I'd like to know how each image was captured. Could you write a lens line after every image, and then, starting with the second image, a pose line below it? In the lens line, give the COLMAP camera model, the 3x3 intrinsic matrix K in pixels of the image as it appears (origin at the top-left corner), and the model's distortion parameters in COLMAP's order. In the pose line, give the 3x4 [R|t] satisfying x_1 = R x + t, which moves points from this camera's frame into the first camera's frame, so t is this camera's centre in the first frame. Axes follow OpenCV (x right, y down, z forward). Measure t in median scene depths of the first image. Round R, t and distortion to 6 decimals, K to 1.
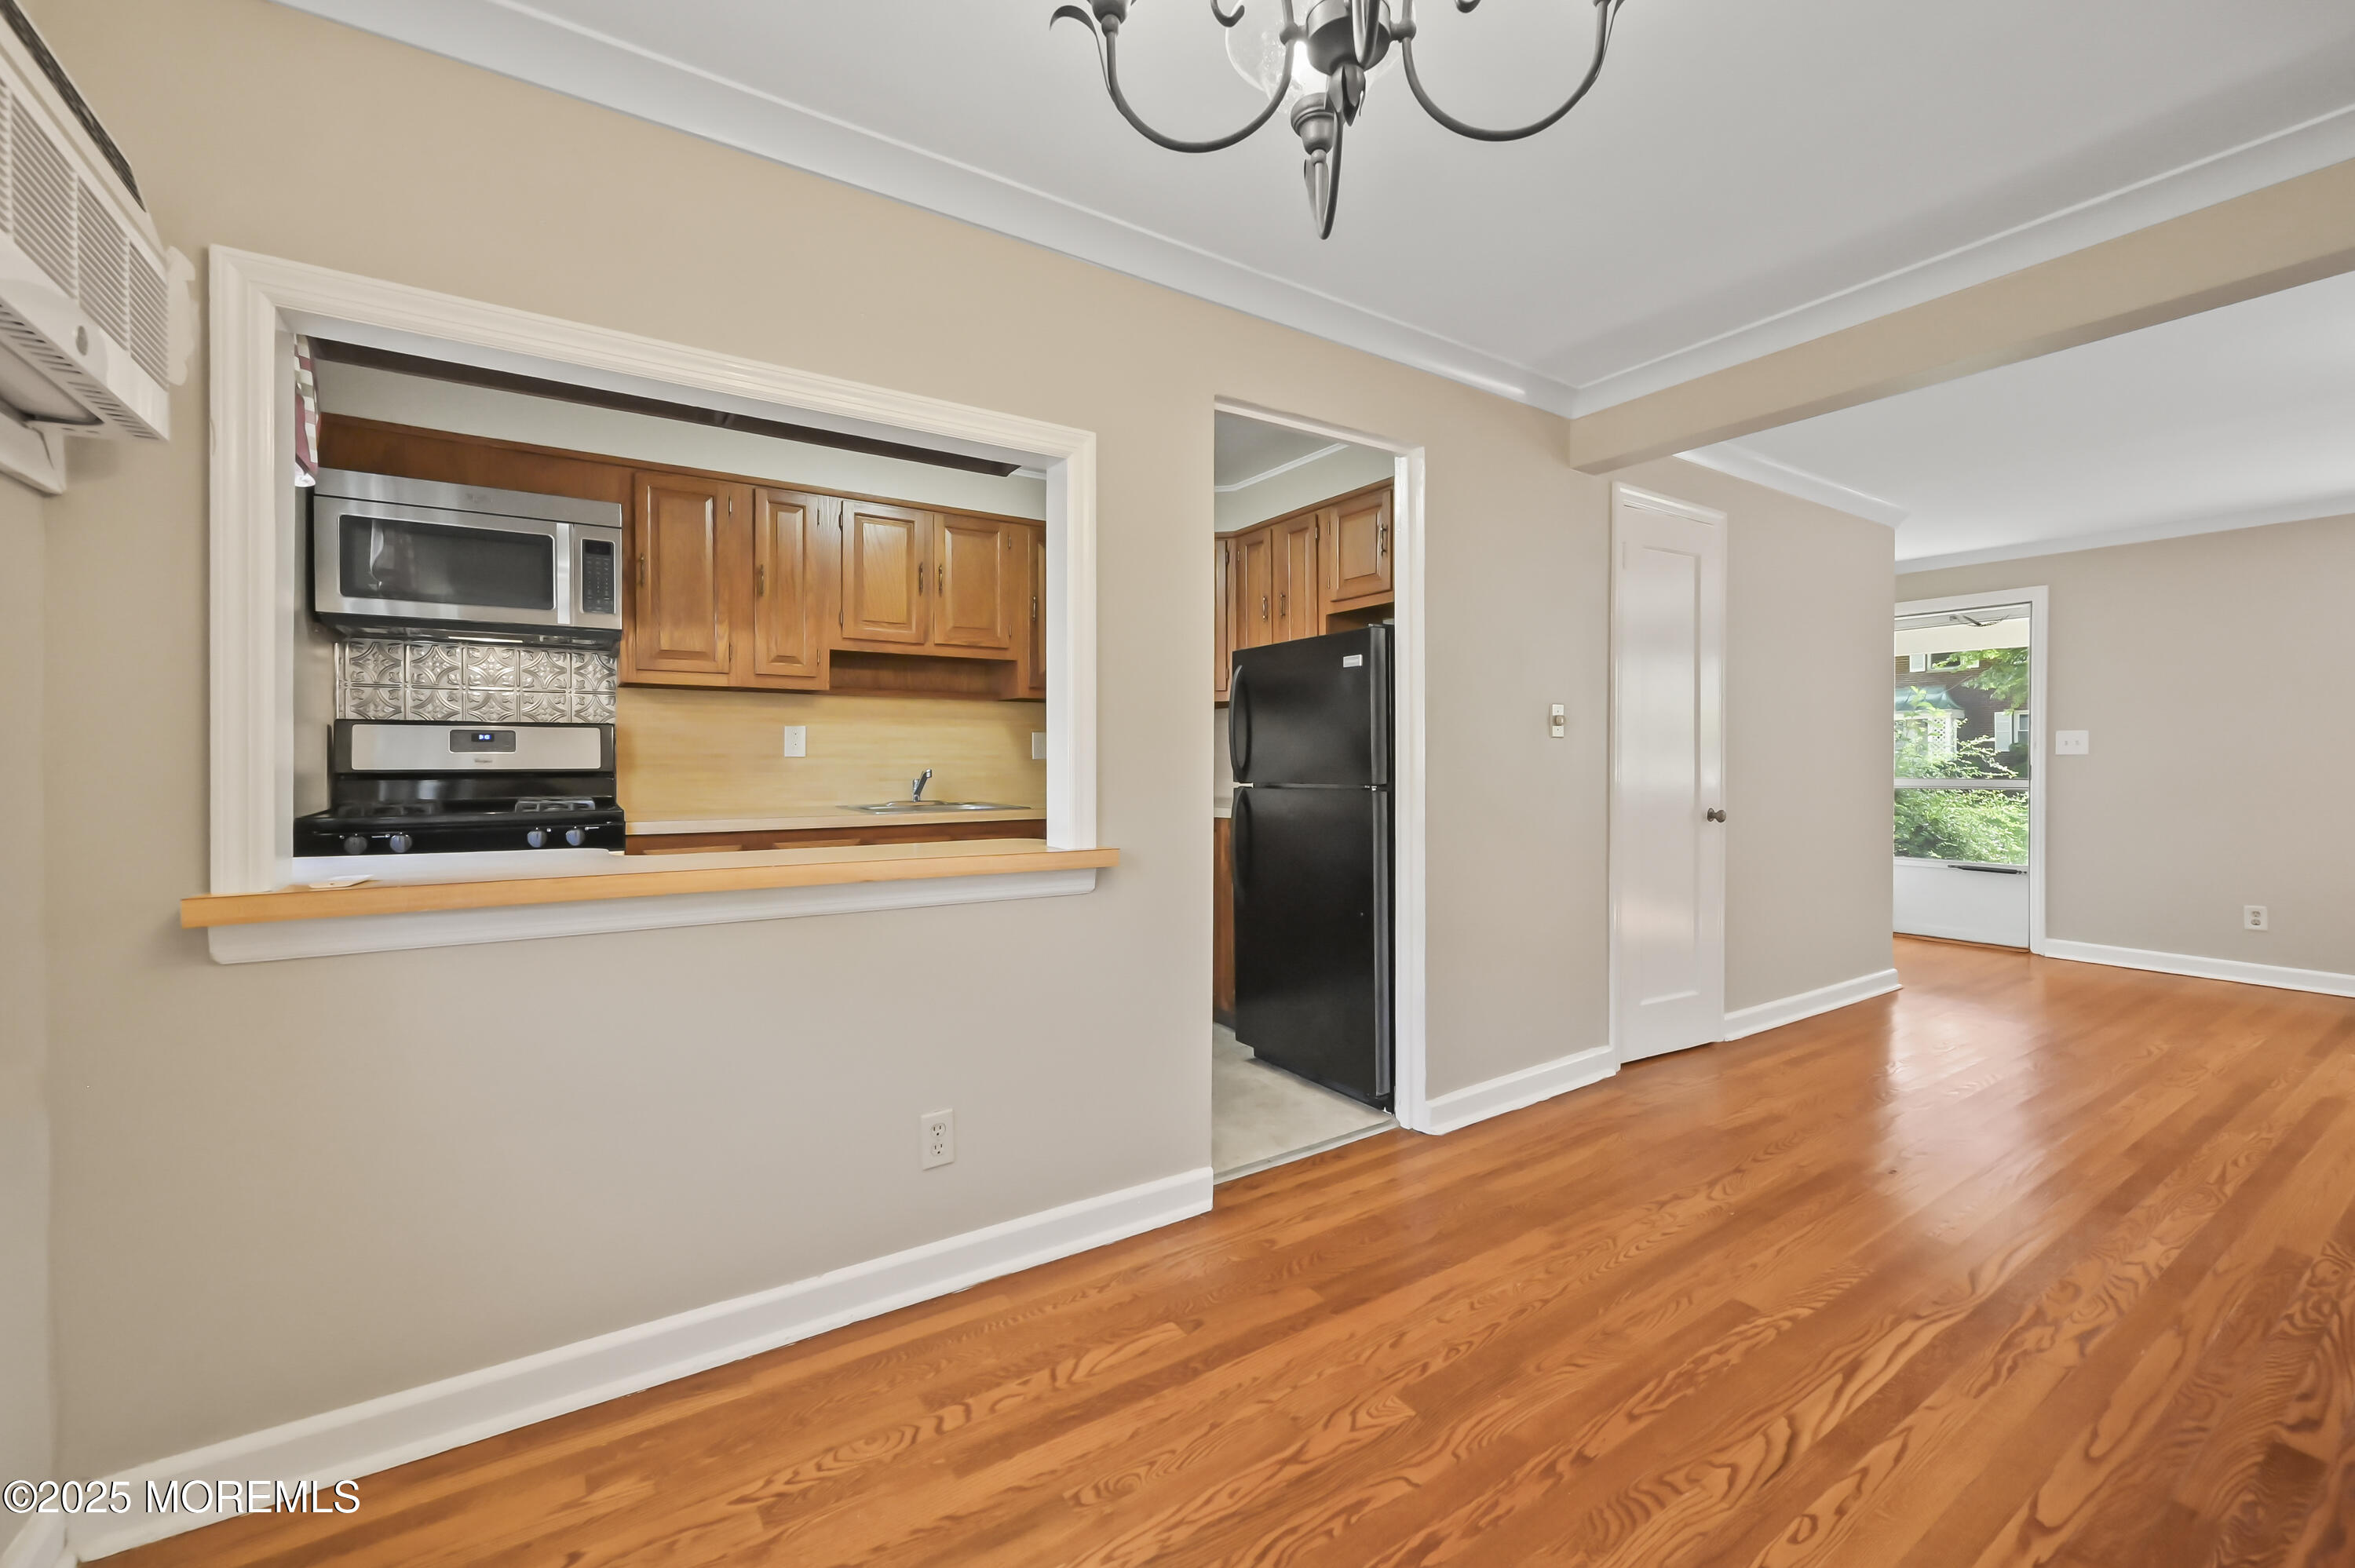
lens RADIAL K [[940.3, 0, 1166.4], [0, 940.3, 765.0], [0, 0, 1]] dist [-0.006199, -0.000217]
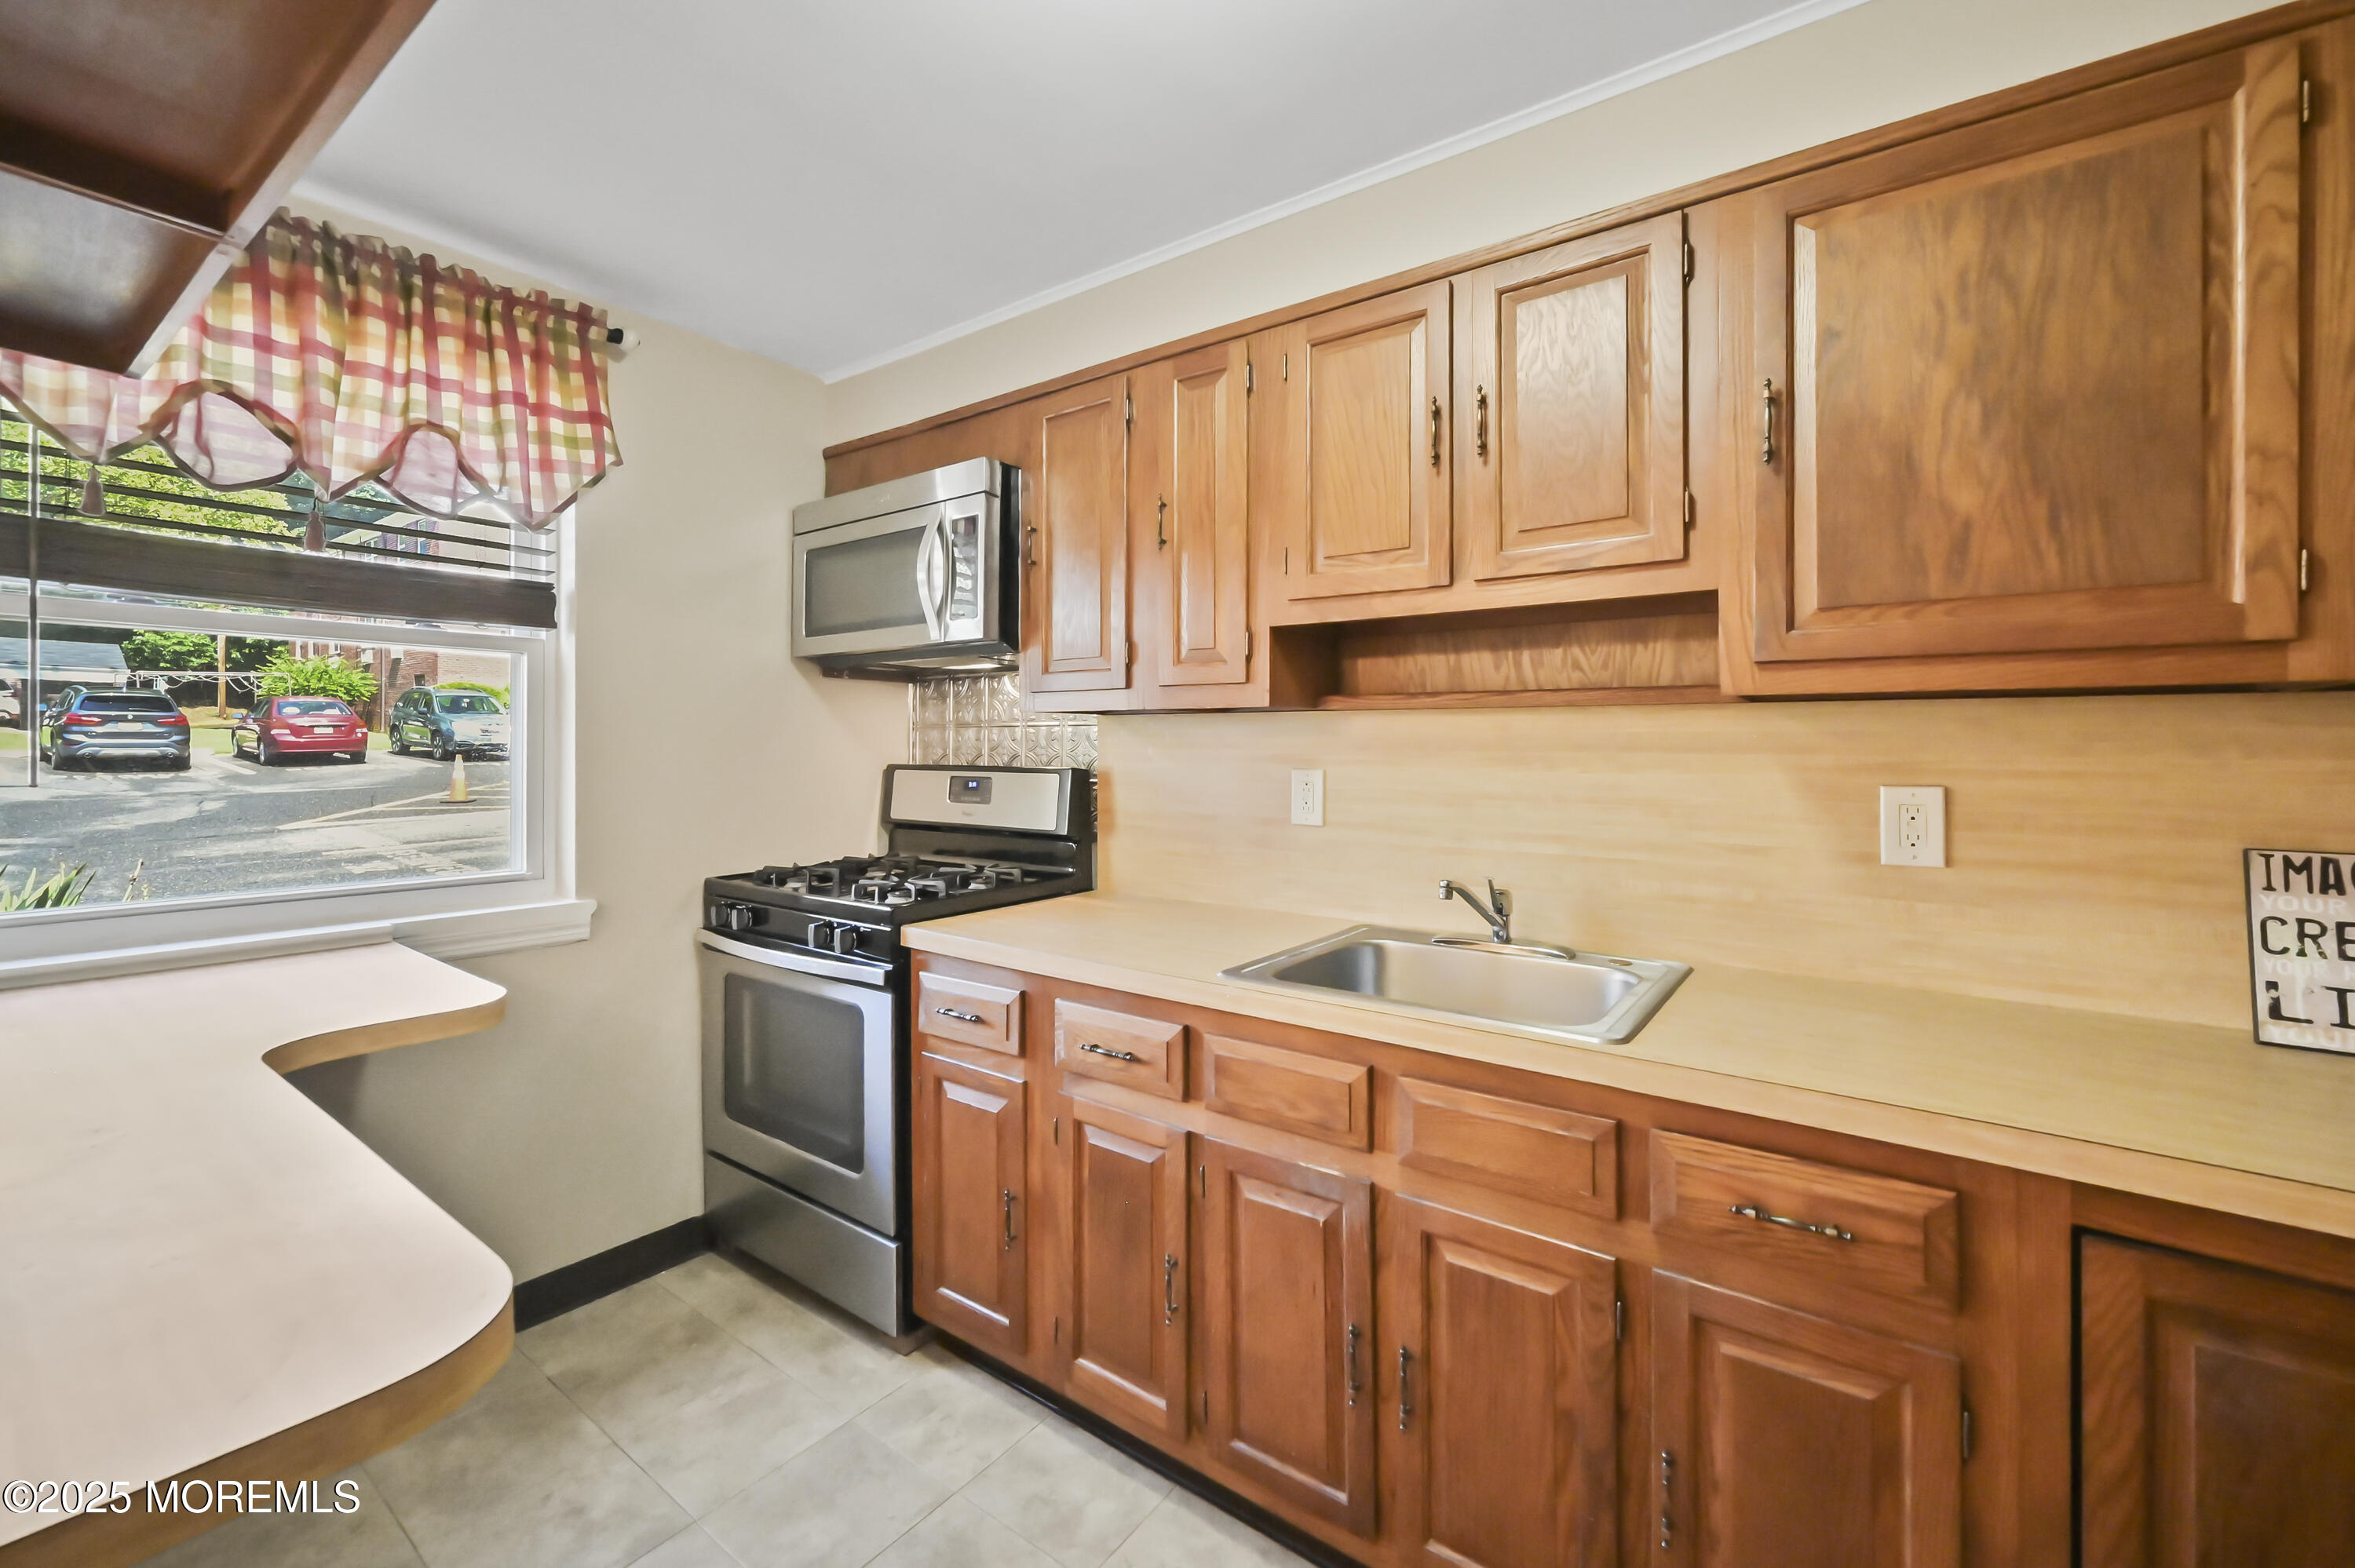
lens RADIAL K [[940.3, 0, 1194.0], [0, 940.3, 760.8], [0, 0, 1]] dist [-0.006199, -0.000217]
pose [[0.368718, 0.016075, -0.929402, 0.099950], [-0.007736, 0.999869, 0.014224, -0.055191], [0.929509, 0.001945, 0.368794, 0.751044]]
